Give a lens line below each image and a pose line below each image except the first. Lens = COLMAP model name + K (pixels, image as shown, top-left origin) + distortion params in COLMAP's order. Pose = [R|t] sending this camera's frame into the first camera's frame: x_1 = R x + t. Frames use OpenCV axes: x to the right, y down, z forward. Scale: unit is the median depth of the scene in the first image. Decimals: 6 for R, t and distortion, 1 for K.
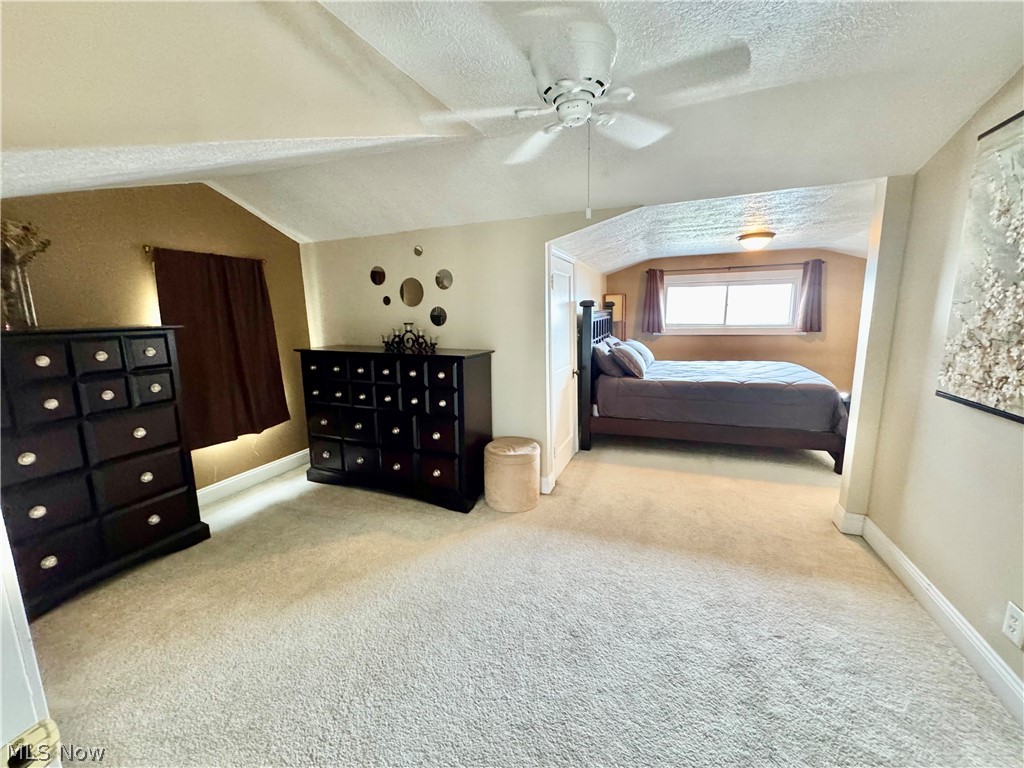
lens RADIAL K [[407.0, 0, 512.0], [0, 407.0, 381.1], [0, 0, 1]] dist [-0.000326, -0.000208]
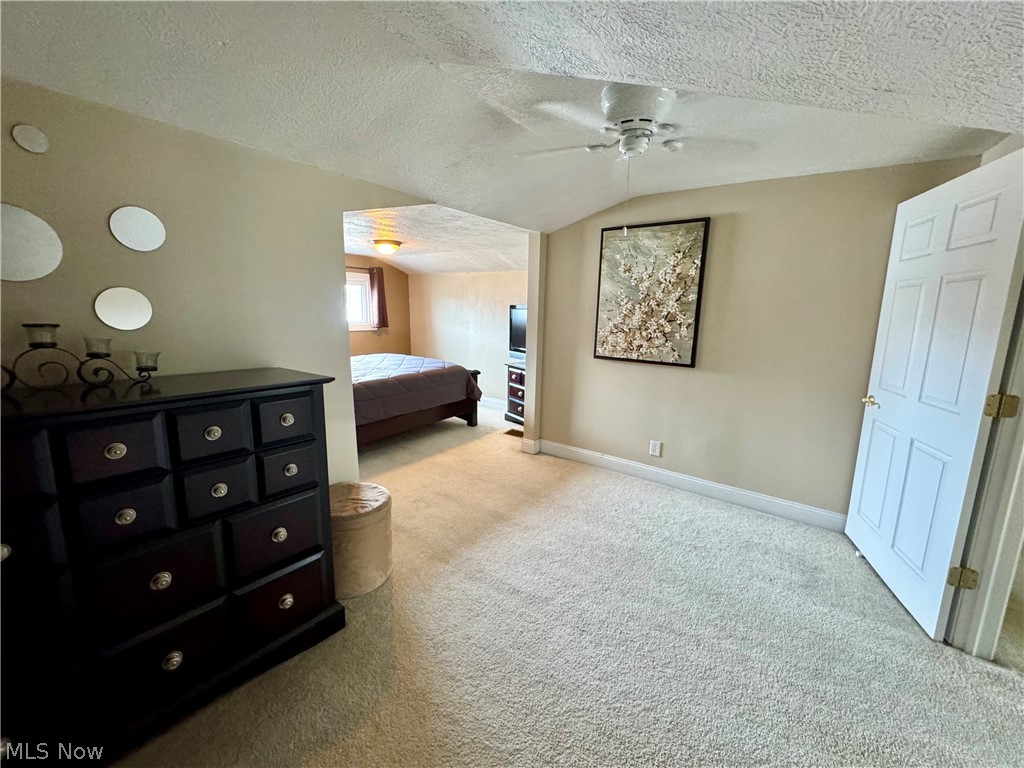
lens RADIAL K [[407.0, 0, 512.5], [0, 407.0, 381.6], [0, 0, 1]] dist [-0.000326, -0.000208]
pose [[0.262486, -0.145934, 0.953837, -0.975567], [0.135981, 0.984227, 0.113163, -0.135951], [-0.955306, 0.100000, 0.278190, 0.899308]]
